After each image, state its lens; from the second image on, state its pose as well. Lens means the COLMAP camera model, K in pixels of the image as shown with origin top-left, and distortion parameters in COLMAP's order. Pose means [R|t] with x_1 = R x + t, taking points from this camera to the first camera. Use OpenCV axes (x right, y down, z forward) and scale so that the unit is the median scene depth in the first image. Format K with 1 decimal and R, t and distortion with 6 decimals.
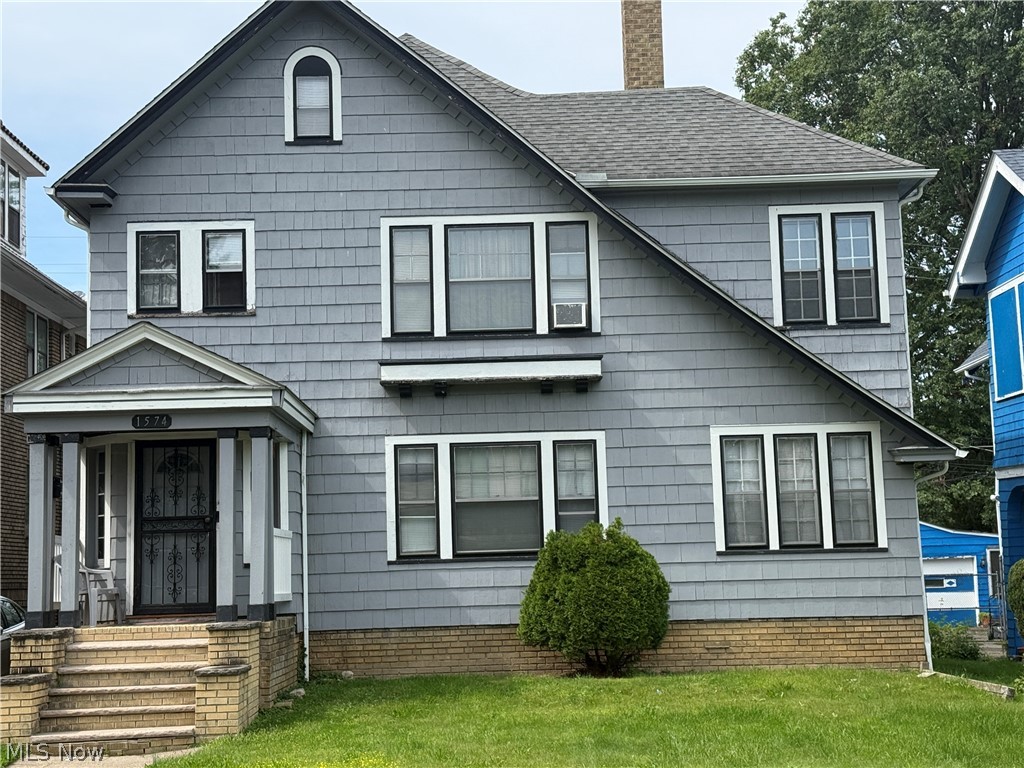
lens RADIAL K [[1570.6, 0, 512.2], [0, 1570.6, 384.5], [0, 0, 1]] dist [0.148886, 0.000000]
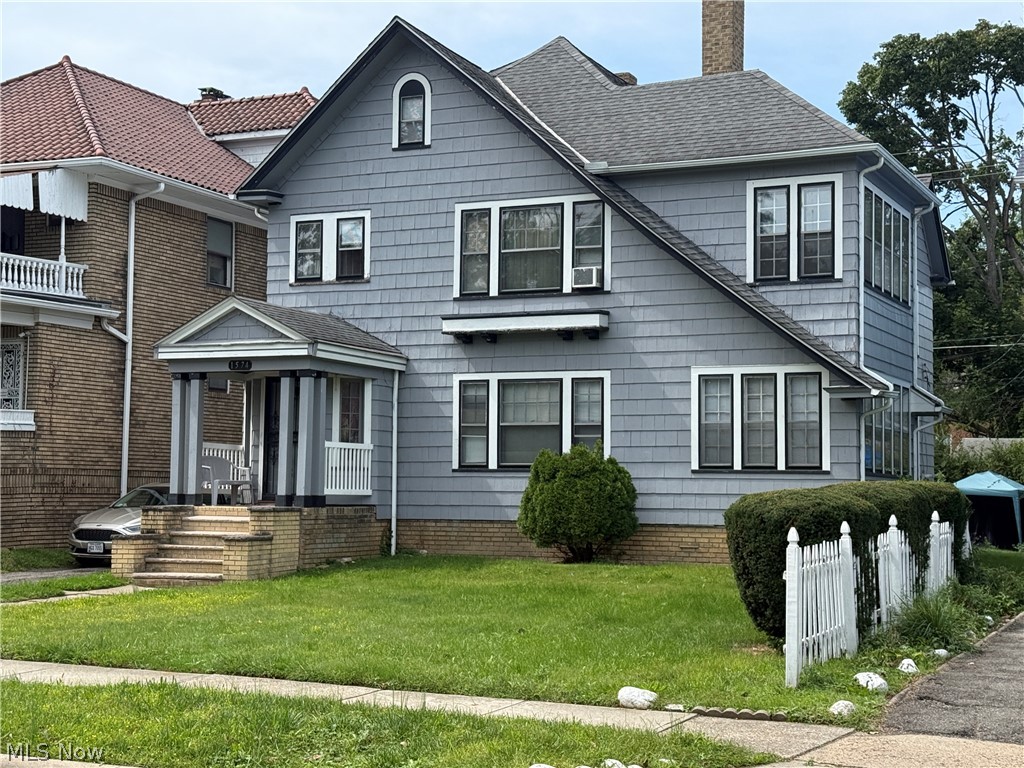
lens RADIAL K [[1614.6, 0, 512.0], [0, 1614.6, 382.8], [0, 0, 1]] dist [0.162950, 0.000000]
pose [[0.900237, 0.008662, -0.435315, 0.544508], [0.016345, 0.998425, 0.053668, -0.030504], [0.435094, -0.055429, 0.898677, -0.180554]]
